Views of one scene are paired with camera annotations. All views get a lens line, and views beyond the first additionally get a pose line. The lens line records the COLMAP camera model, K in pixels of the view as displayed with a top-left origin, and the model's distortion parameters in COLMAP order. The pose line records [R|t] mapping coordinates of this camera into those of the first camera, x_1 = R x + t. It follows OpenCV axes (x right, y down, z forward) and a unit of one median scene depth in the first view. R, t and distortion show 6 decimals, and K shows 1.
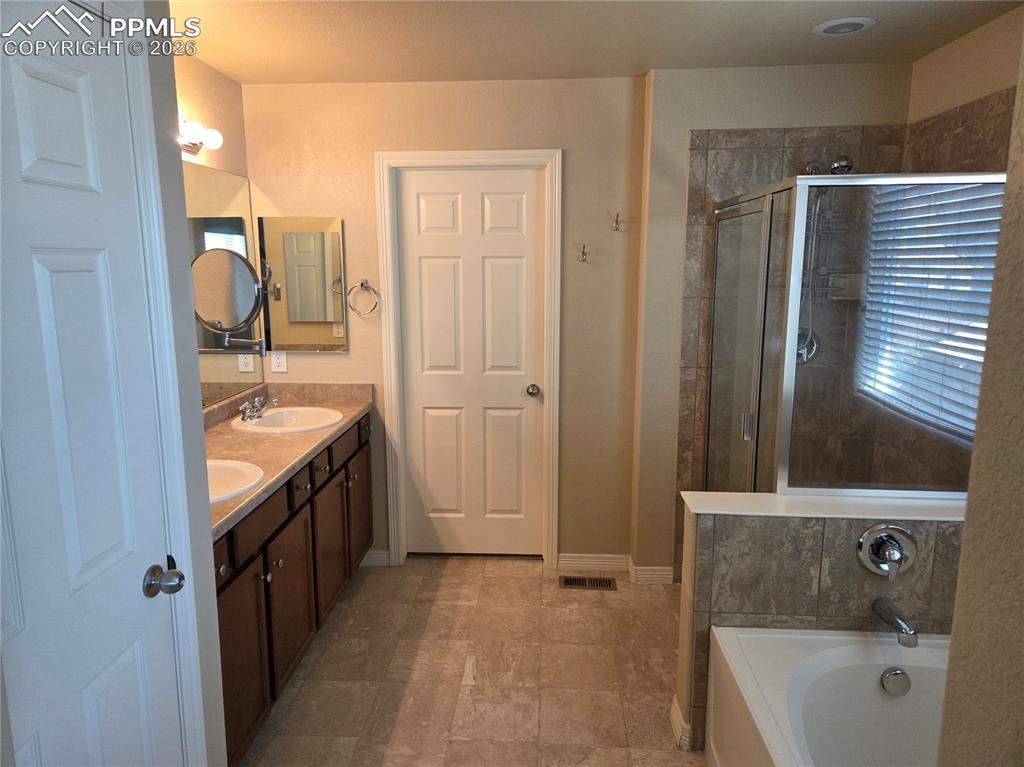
lens RADIAL K [[675.5, 0, 510.8], [0, 675.5, 376.1], [0, 0, 1]] dist [0.065130, -0.051088]
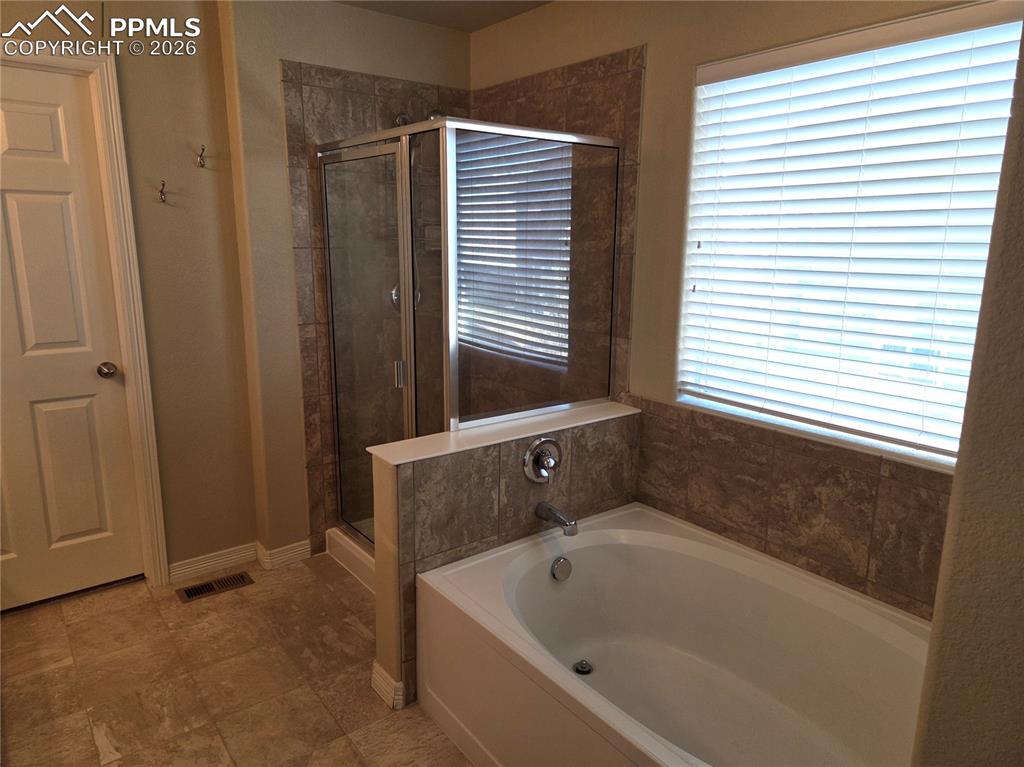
lens RADIAL K [[675.5, 0, 510.8], [0, 675.5, 376.1], [0, 0, 1]] dist [0.065130, -0.051088]
pose [[0.754955, -0.123259, 0.644089, -0.152149], [0.096931, 0.992363, 0.076293, 0.015738], [-0.648573, 0.004834, 0.761137, 0.126707]]
